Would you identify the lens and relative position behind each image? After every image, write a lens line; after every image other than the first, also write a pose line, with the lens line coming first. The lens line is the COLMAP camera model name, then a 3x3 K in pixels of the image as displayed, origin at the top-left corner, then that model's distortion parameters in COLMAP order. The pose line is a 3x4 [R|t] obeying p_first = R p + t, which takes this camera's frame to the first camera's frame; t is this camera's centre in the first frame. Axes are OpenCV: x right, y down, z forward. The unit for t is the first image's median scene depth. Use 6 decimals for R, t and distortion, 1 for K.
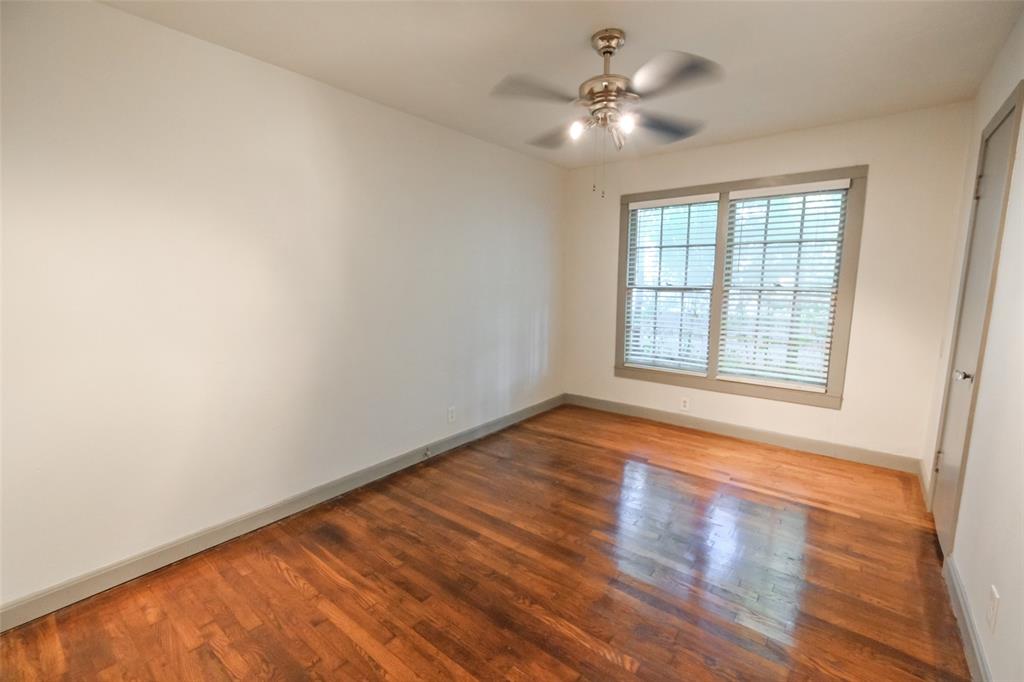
lens RADIAL K [[435.4, 0, 512.0], [0, 435.4, 341.0], [0, 0, 1]] dist [-0.000382, 0.000008]
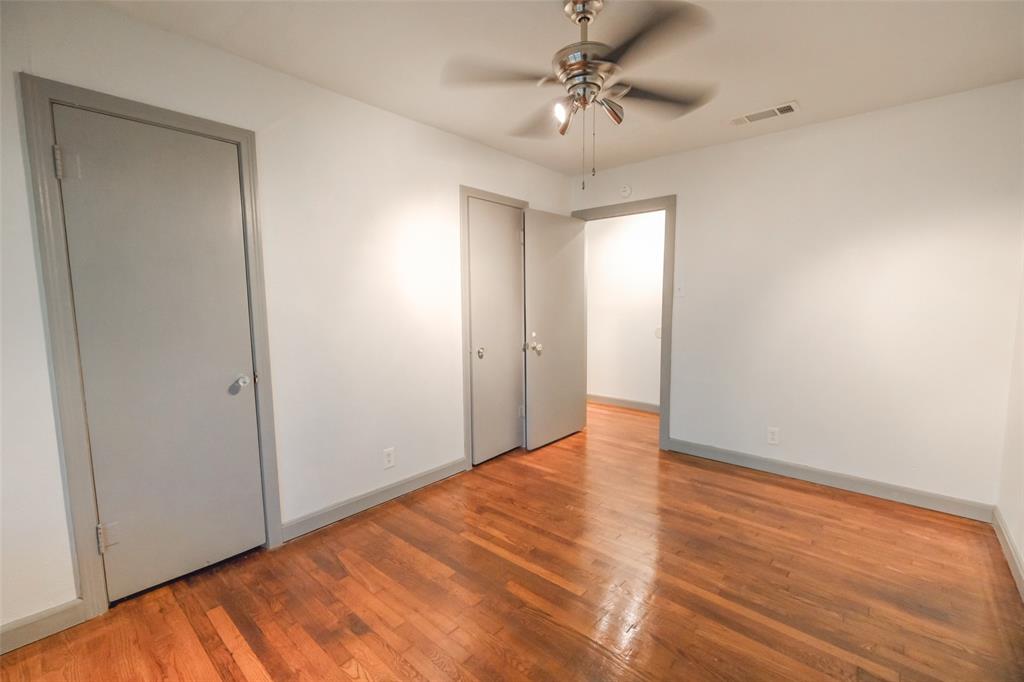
lens RADIAL K [[435.4, 0, 512.0], [0, 435.4, 341.0], [0, 0, 1]] dist [-0.000382, 0.000008]
pose [[-0.998895, -0.000801, 0.046996, 0.343749], [0.010347, 0.971580, 0.236483, -0.271177], [-0.045849, 0.236708, -0.970498, 2.081069]]
